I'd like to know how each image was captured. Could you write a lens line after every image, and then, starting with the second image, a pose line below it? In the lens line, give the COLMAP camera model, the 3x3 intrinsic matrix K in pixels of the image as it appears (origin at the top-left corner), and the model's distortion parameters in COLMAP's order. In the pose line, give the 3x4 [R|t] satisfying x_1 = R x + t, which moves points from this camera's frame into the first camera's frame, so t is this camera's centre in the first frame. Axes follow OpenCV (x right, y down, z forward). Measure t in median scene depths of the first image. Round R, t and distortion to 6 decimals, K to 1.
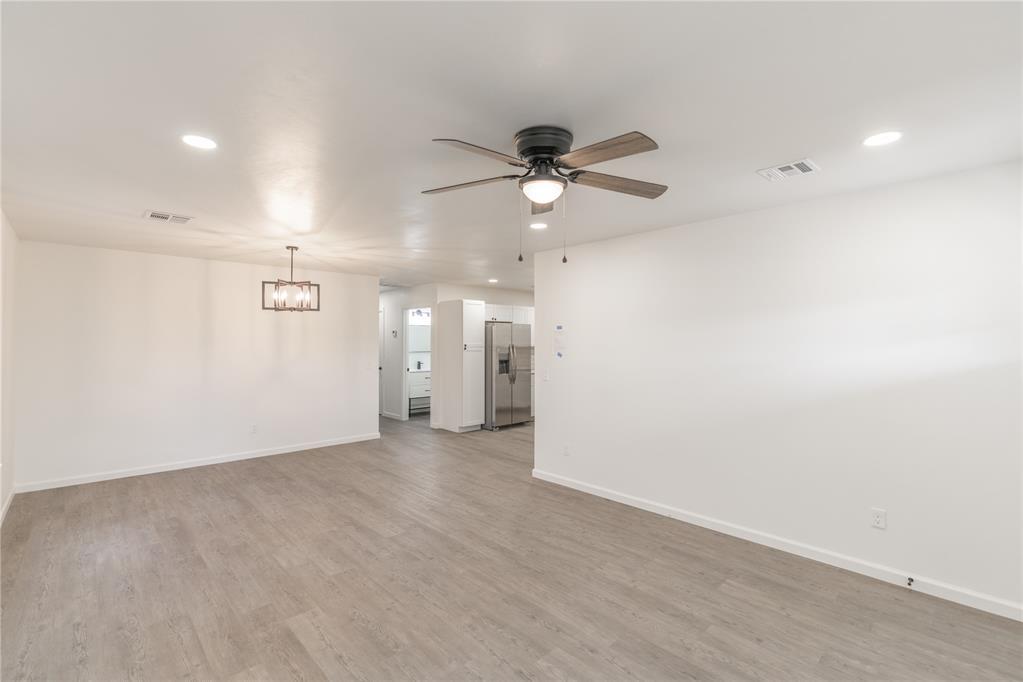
lens RADIAL K [[465.2, 0, 519.1], [0, 465.2, 339.0], [0, 0, 1]] dist [-0.002035, 0.000116]
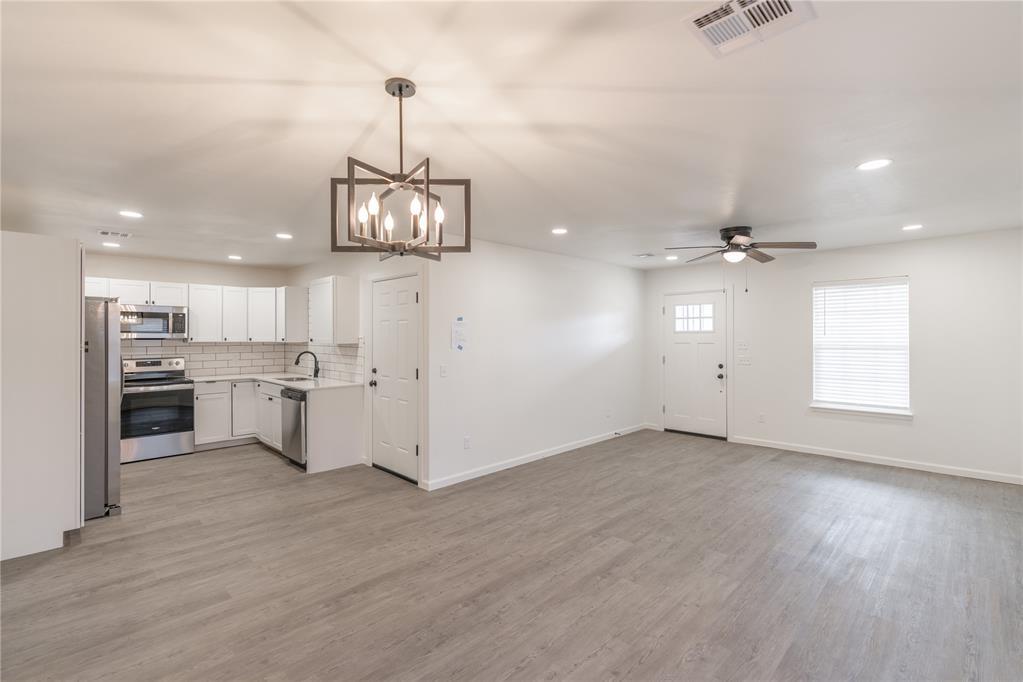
lens RADIAL K [[462.4, 0, 511.6], [0, 462.4, 335.8], [0, 0, 1]] dist [-0.002804, -0.000317]
pose [[-0.029976, -0.002237, 0.999548, -1.079797], [-0.003106, 0.999993, 0.002145, 0.009567], [-0.999546, -0.003041, -0.029982, 1.146118]]
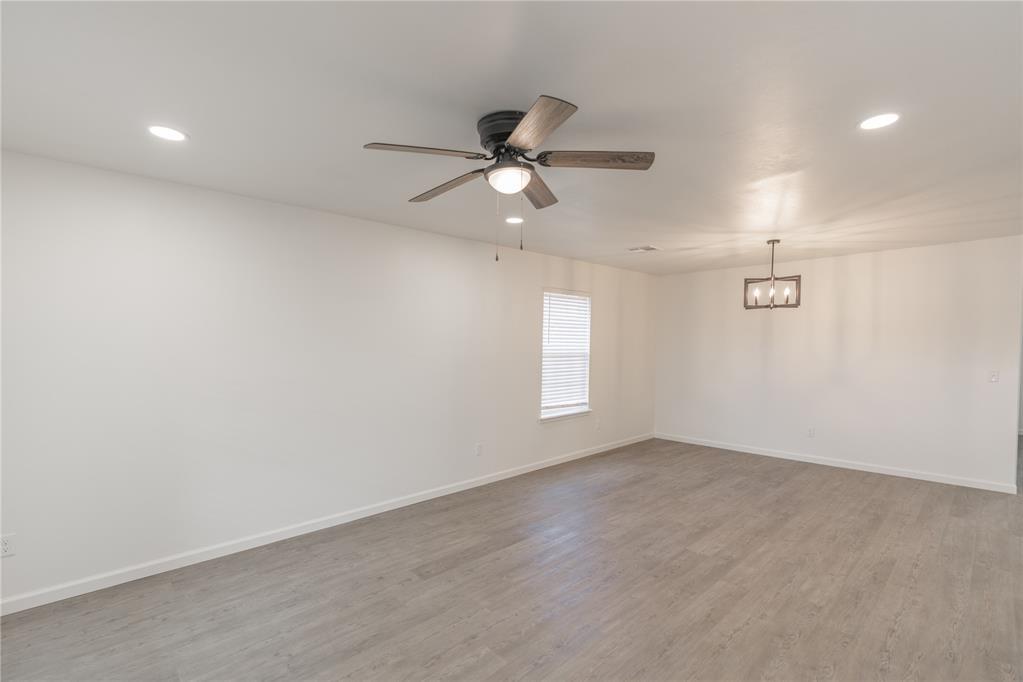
lens RADIAL K [[474.9, 0, 511.5], [0, 474.9, 341.0], [0, 0, 1]] dist [0.018255, -0.000237]
pose [[0.015163, 0.001195, -0.999884, 0.611171], [0.008726, 0.999961, 0.001328, 0.001323], [0.999847, -0.008746, 0.015152, 0.571516]]
